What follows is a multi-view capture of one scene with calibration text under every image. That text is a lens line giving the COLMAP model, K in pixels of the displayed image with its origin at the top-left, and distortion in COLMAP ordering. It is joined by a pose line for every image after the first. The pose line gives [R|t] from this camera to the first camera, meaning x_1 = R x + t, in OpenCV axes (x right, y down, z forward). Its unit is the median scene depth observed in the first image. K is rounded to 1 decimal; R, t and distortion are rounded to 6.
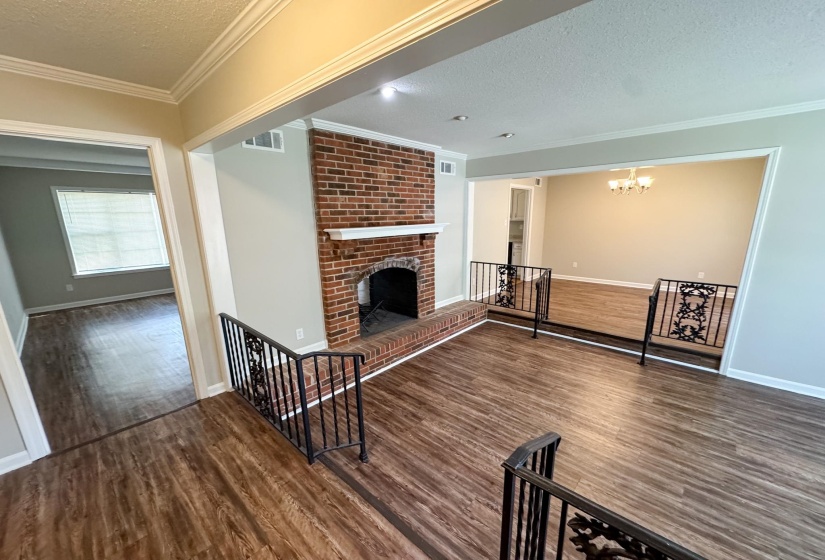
lens RADIAL K [[334.7, 0, 416.3], [0, 334.7, 297.9], [0, 0, 1]] dist [-0.001732, -0.000129]
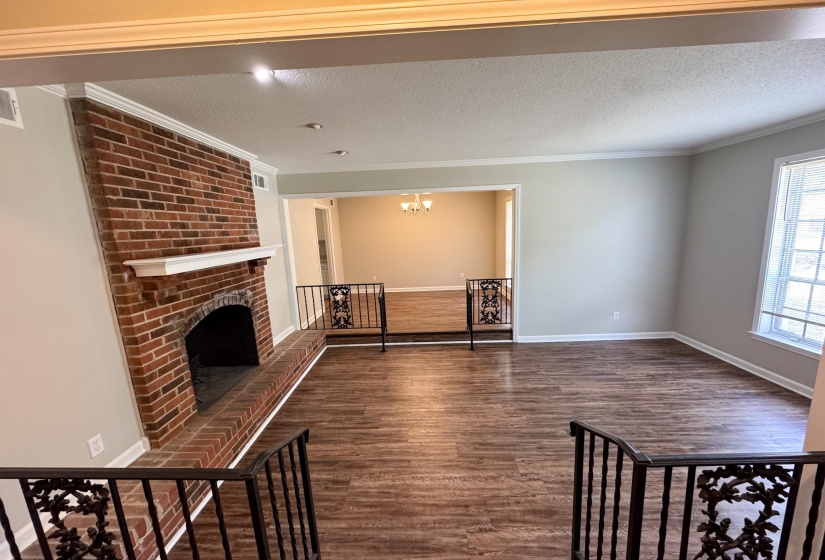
lens RADIAL K [[331.8, 0, 423.4], [0, 331.8, 291.5], [0, 0, 1]] dist [-0.001844, 0.000138]
pose [[0.751649, -0.137543, 0.645063, -0.226664], [0.187548, 0.982213, -0.009106, -0.035526], [-0.632337, 0.127824, 0.764075, 0.162206]]
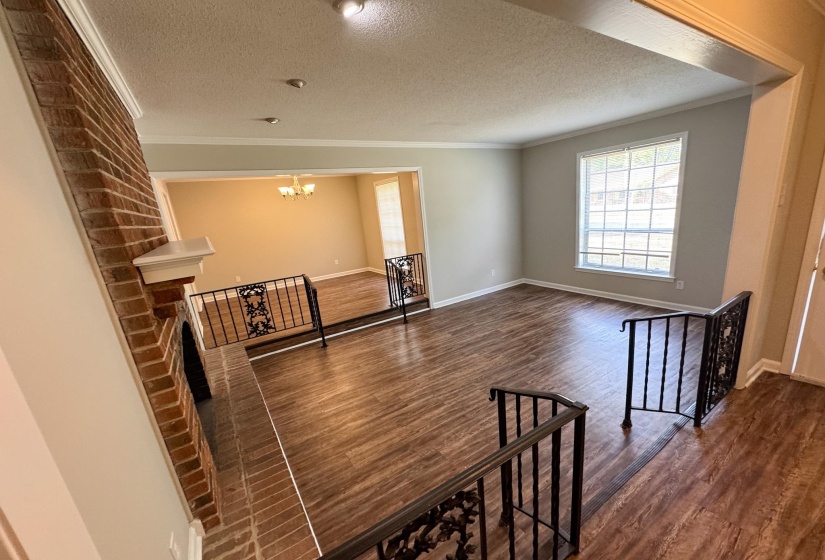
lens RADIAL K [[322.5, 0, 430.7], [0, 322.5, 288.0], [0, 0, 1]] dist [0.000128, 0.000253]
pose [[0.252886, -0.249702, 0.934718, -0.469004], [0.316700, 0.934259, 0.163897, -0.110432], [-0.914194, 0.254578, 0.315341, 0.501319]]
